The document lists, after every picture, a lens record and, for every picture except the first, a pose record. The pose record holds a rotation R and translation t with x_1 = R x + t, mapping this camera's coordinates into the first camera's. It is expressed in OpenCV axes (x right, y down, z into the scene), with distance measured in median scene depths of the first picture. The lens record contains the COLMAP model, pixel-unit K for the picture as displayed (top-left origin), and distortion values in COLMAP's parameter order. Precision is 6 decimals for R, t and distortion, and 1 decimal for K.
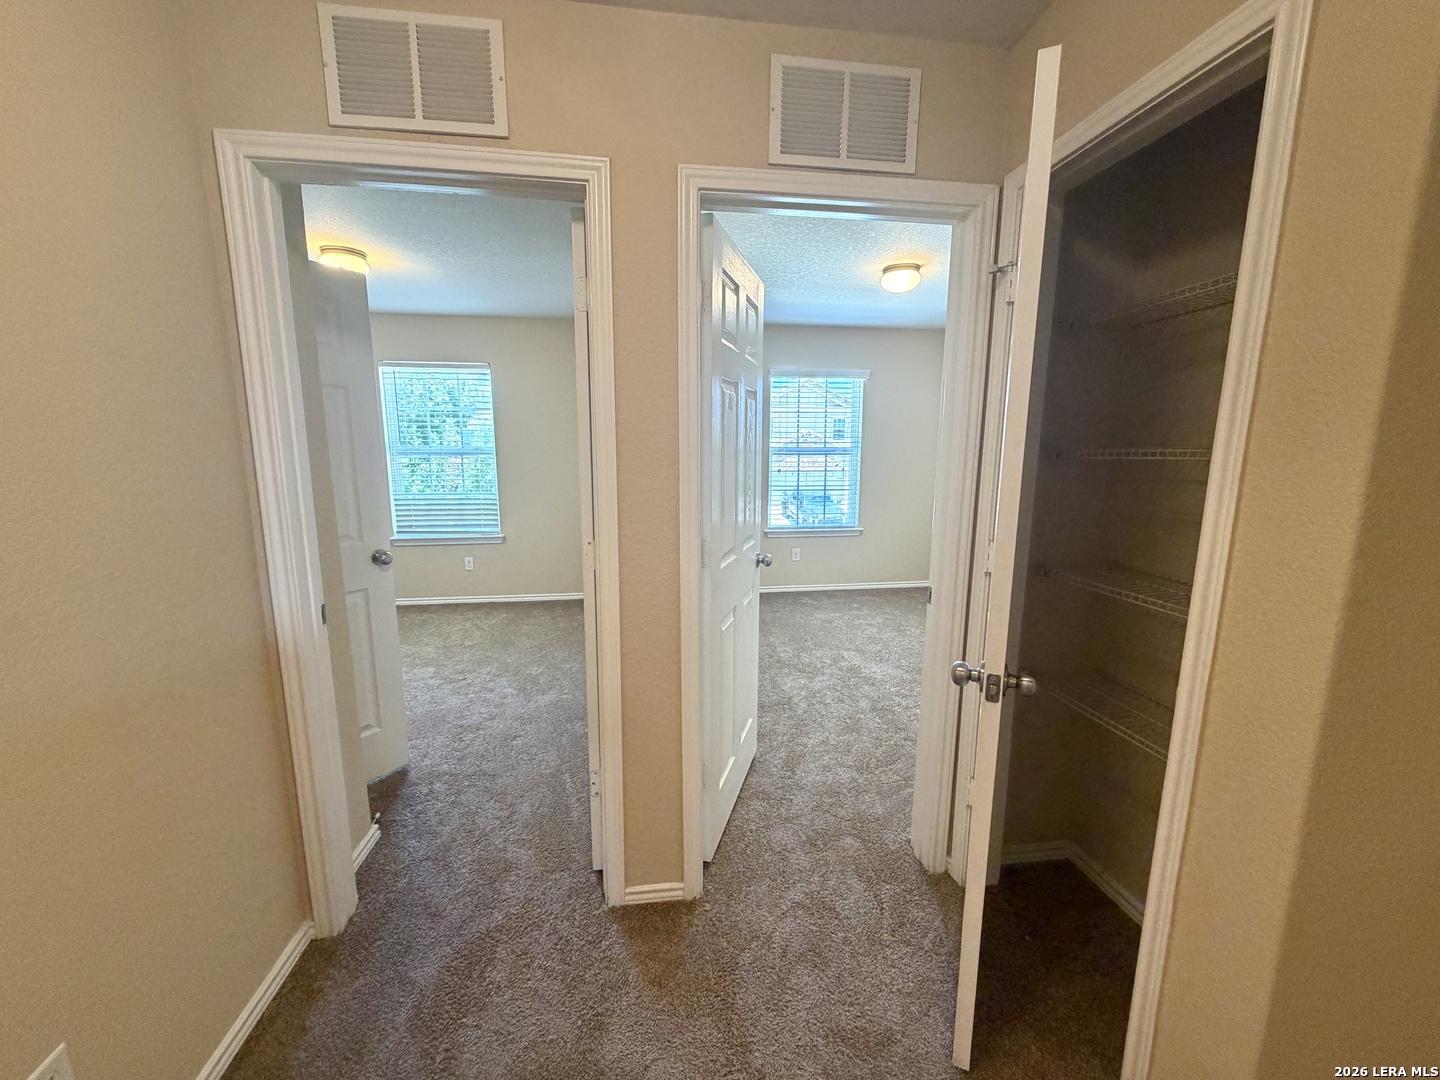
lens RADIAL K [[574.0, 0, 716.6], [0, 574.0, 541.1], [0, 0, 1]] dist [-0.000106, 0.000016]
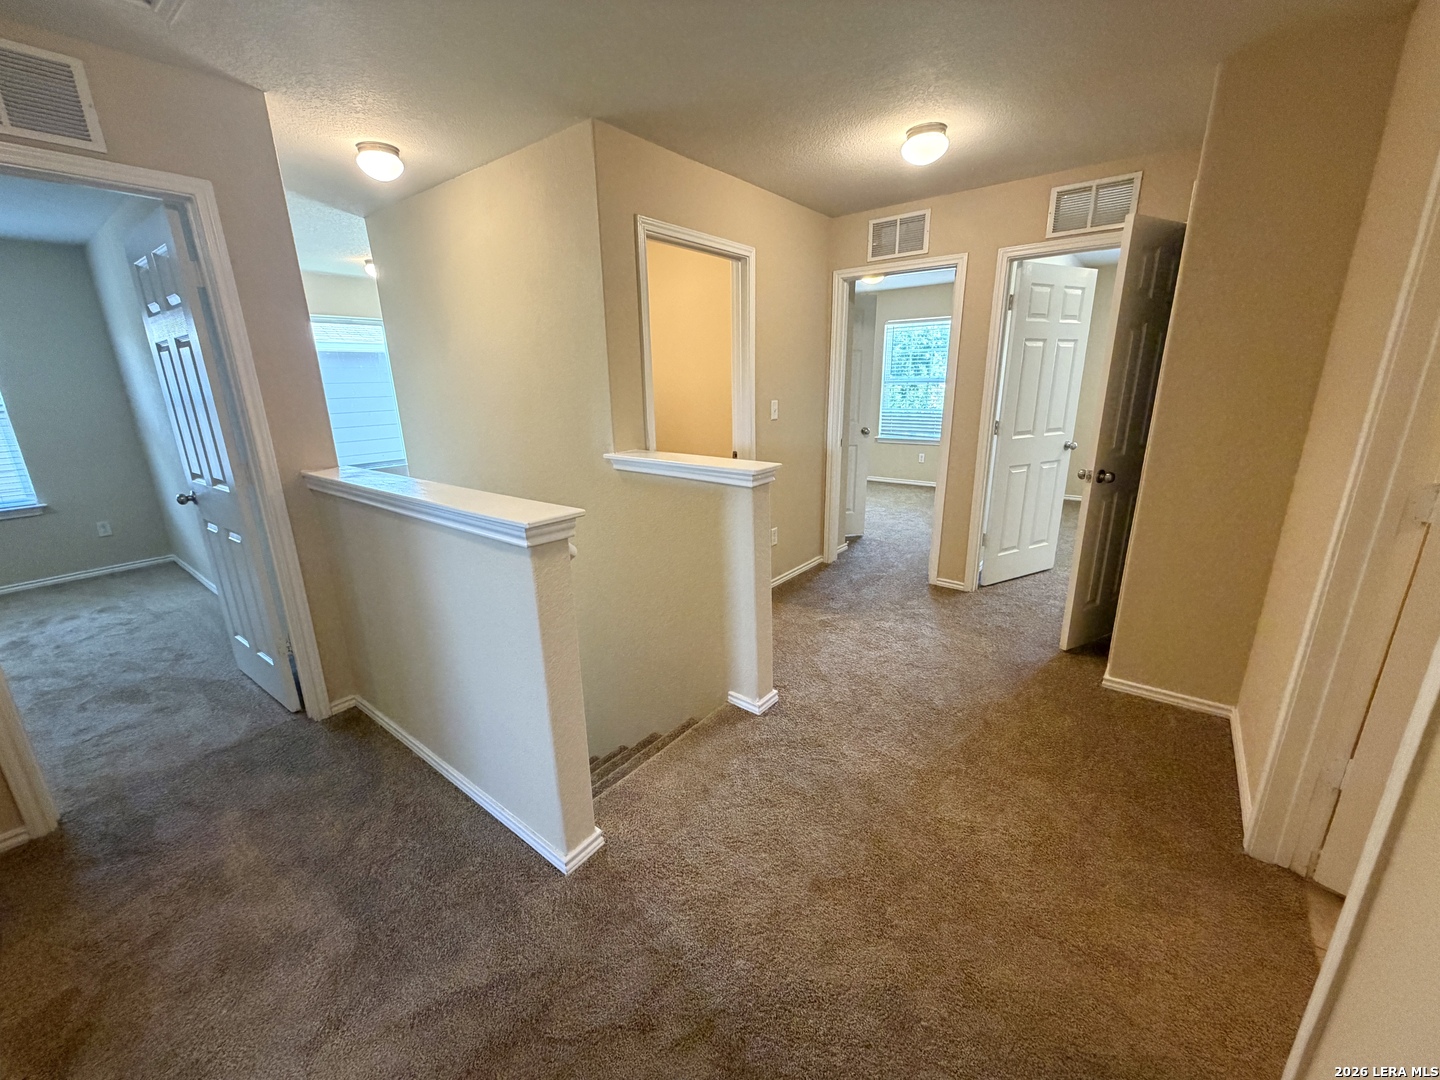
lens RADIAL K [[563.9, 0, 720.0], [0, 563.9, 540.0], [0, 0, 1]] dist [0.000921, 0.000061]
pose [[0.690938, 0.184462, -0.698984, 0.680031], [-0.099682, 0.981972, 0.160607, 0.166224], [0.716009, -0.041293, 0.696869, -1.009466]]
